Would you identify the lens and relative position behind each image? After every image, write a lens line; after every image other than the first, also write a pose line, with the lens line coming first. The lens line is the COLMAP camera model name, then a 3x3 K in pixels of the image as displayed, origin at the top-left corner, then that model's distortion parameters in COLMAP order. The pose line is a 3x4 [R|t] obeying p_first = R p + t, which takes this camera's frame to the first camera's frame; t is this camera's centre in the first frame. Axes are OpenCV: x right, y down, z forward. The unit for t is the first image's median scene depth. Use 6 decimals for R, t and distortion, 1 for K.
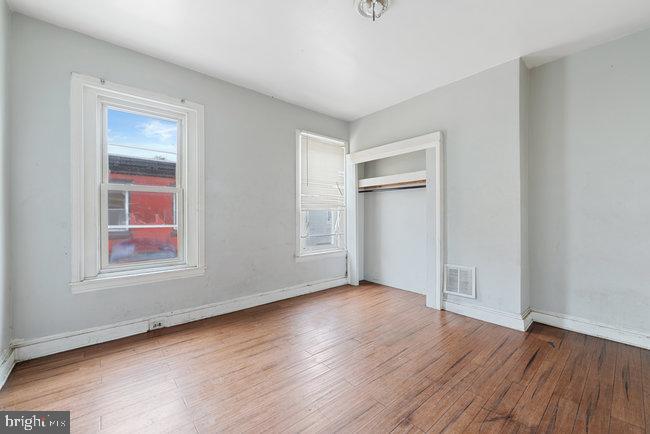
lens RADIAL K [[265.1, 0, 325.0], [0, 265.1, 217.0], [0, 0, 1]] dist [0.001034, 0.000197]
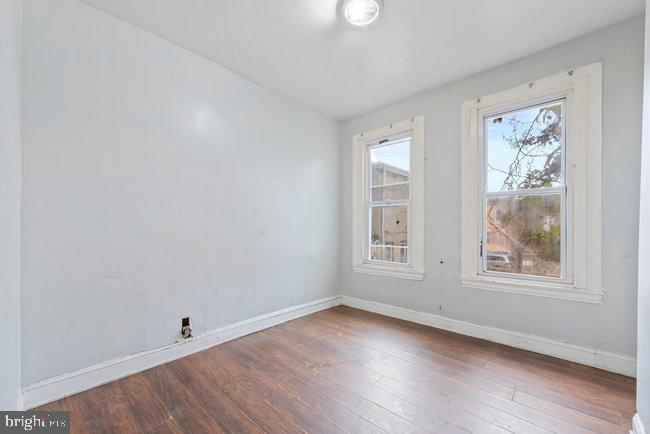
lens RADIAL K [[265.1, 0, 325.0], [0, 265.1, 217.0], [0, 0, 1]] dist [0.001034, 0.000197]
pose [[0.105541, -0.027904, -0.994023, 0.313832], [-0.000977, 0.999603, -0.028165, -0.000331], [0.994414, 0.003944, 0.105472, 0.299946]]
